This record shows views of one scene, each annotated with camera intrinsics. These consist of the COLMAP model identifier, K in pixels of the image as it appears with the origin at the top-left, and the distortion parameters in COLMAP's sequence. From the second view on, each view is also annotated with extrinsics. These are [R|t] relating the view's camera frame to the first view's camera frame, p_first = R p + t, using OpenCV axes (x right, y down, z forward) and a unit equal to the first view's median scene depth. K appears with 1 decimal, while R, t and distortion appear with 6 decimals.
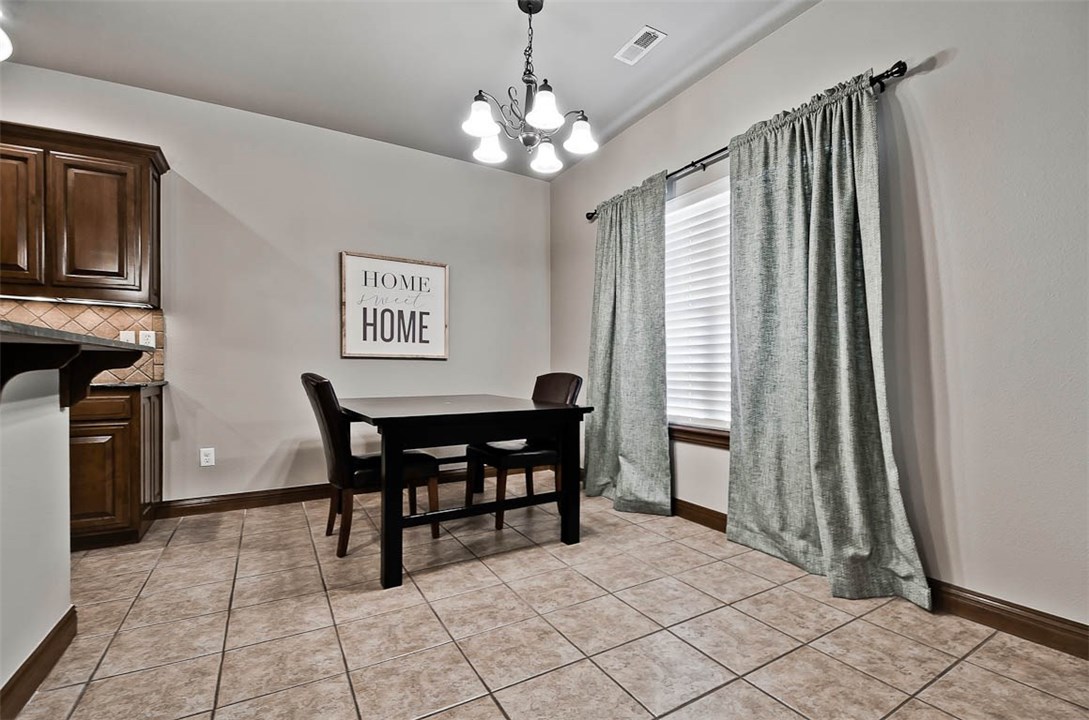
lens RADIAL K [[507.7, 0, 593.4], [0, 507.7, 361.9], [0, 0, 1]] dist [-0.002289, -0.000396]
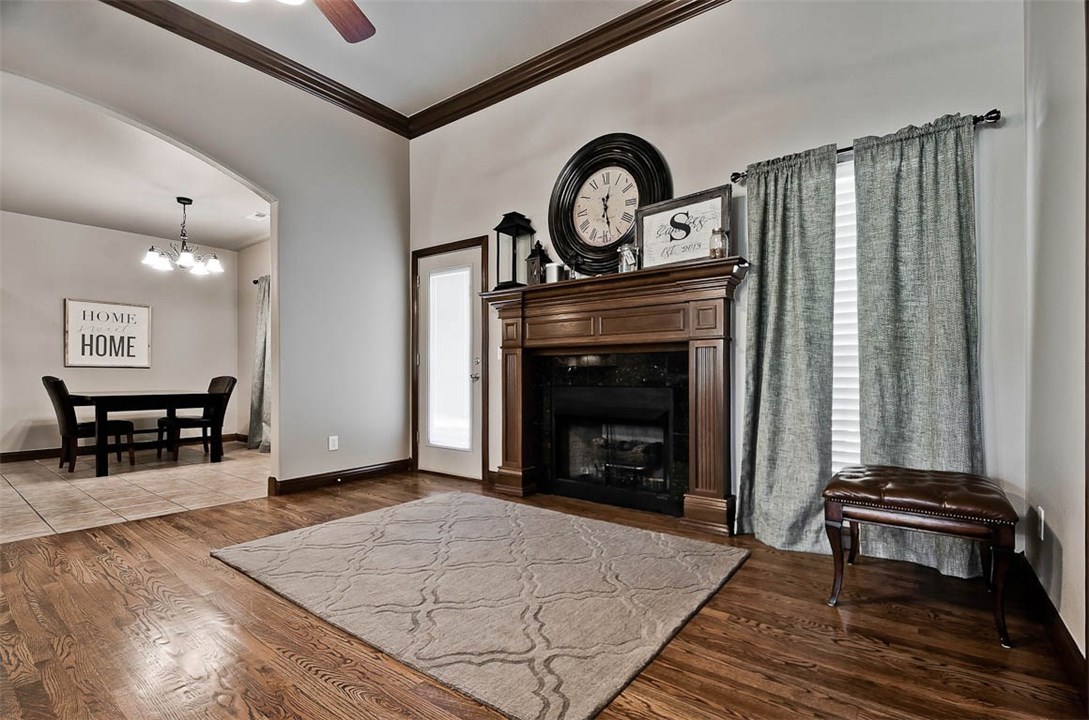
lens RADIAL K [[497.5, 0, 561.7], [0, 497.5, 372.3], [0, 0, 1]] dist [0.000195, -0.012562]
pose [[0.935064, 0.000701, 0.354478, 0.385695], [-0.001815, 0.999994, 0.002810, 0.001870], [-0.354474, -0.003271, 0.935060, -0.930747]]
